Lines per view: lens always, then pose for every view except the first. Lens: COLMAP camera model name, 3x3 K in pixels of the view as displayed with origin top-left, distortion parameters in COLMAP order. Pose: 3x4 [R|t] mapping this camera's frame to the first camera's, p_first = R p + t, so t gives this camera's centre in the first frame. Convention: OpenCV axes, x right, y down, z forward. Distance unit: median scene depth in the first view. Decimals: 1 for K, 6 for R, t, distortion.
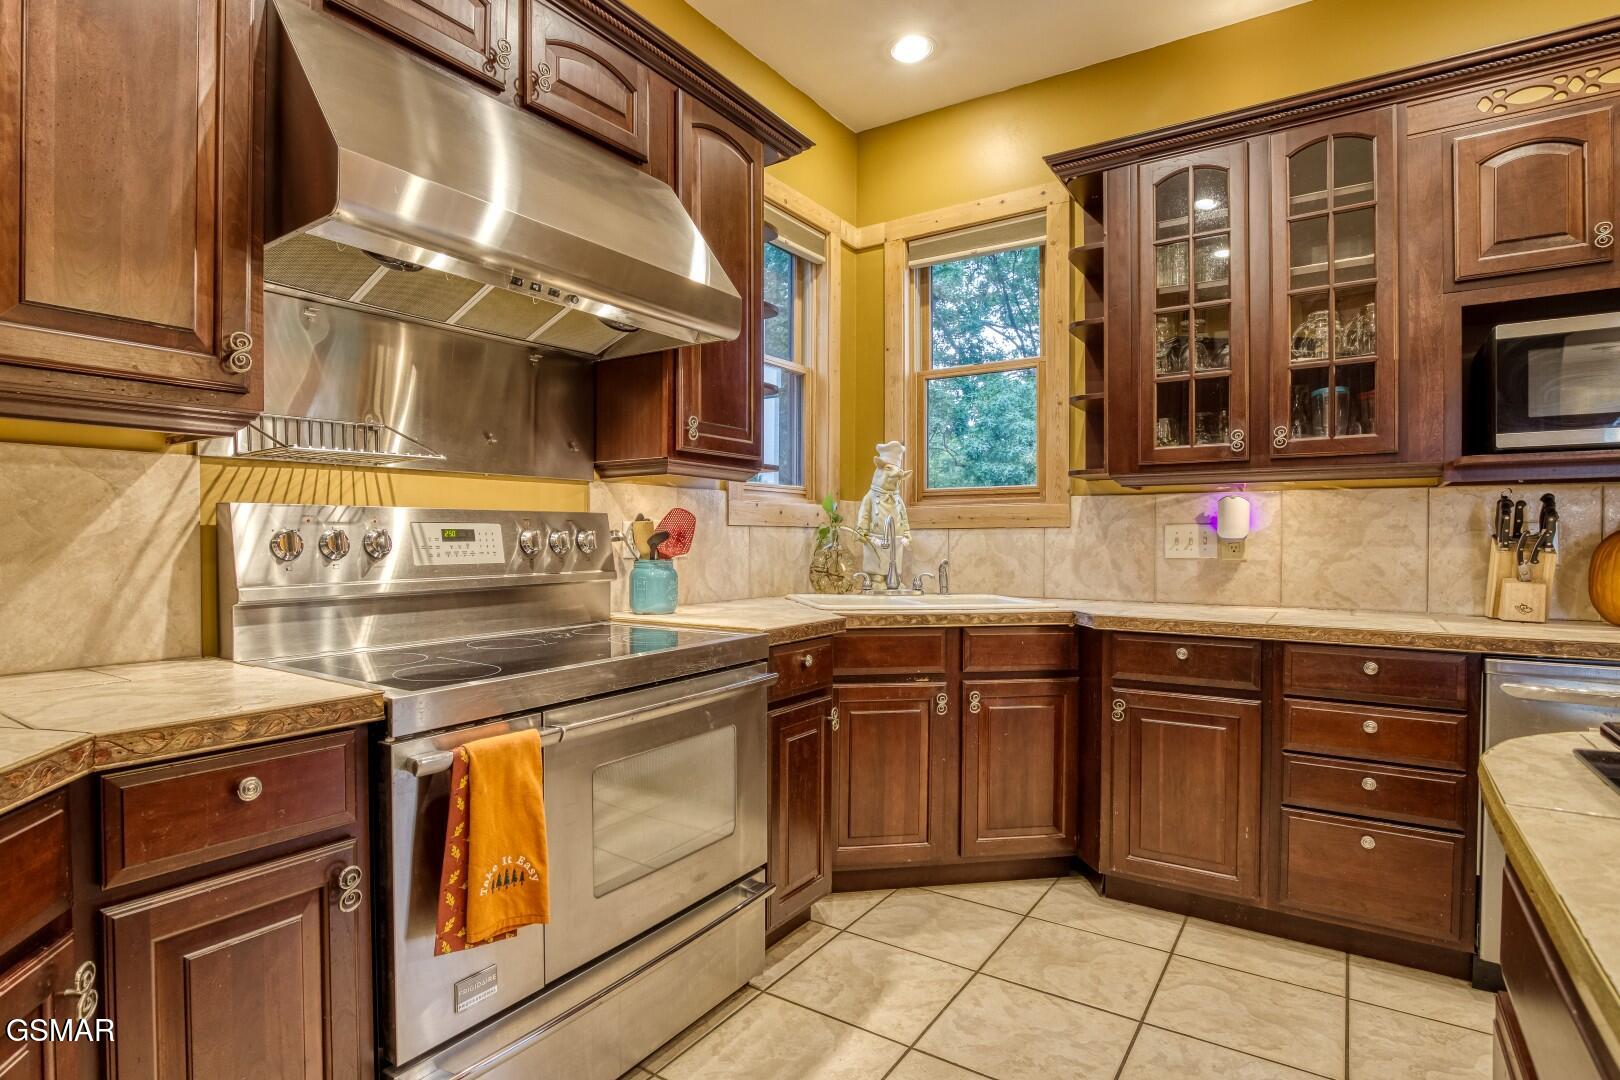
lens RADIAL K [[834.7, 0, 810.0], [0, 834.7, 540.0], [0, 0, 1]] dist [-0.000578, -0.000100]
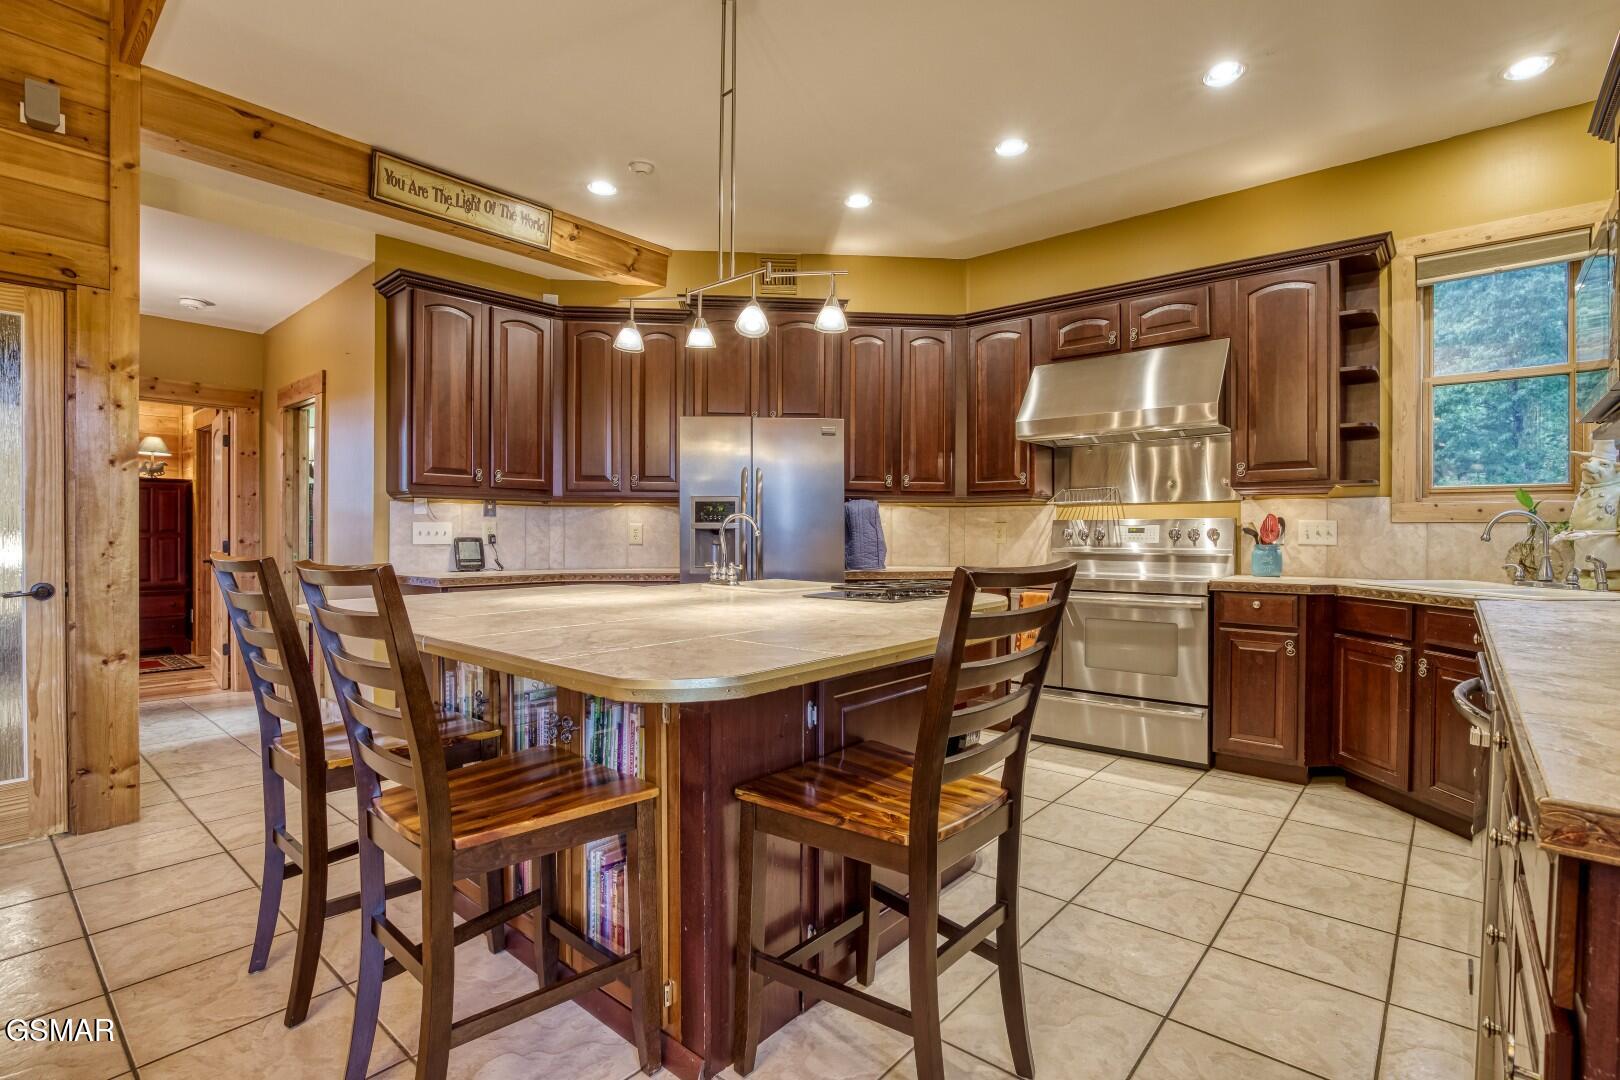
lens RADIAL K [[774.8, 0, 810.0], [0, 774.8, 540.0], [0, 0, 1]] dist [-0.002719, -0.000389]
pose [[-0.118120, 0.006882, -0.992975, 1.561951], [-0.007719, 0.999939, 0.007849, 0.009557], [0.992969, 0.008592, -0.118060, 0.286201]]
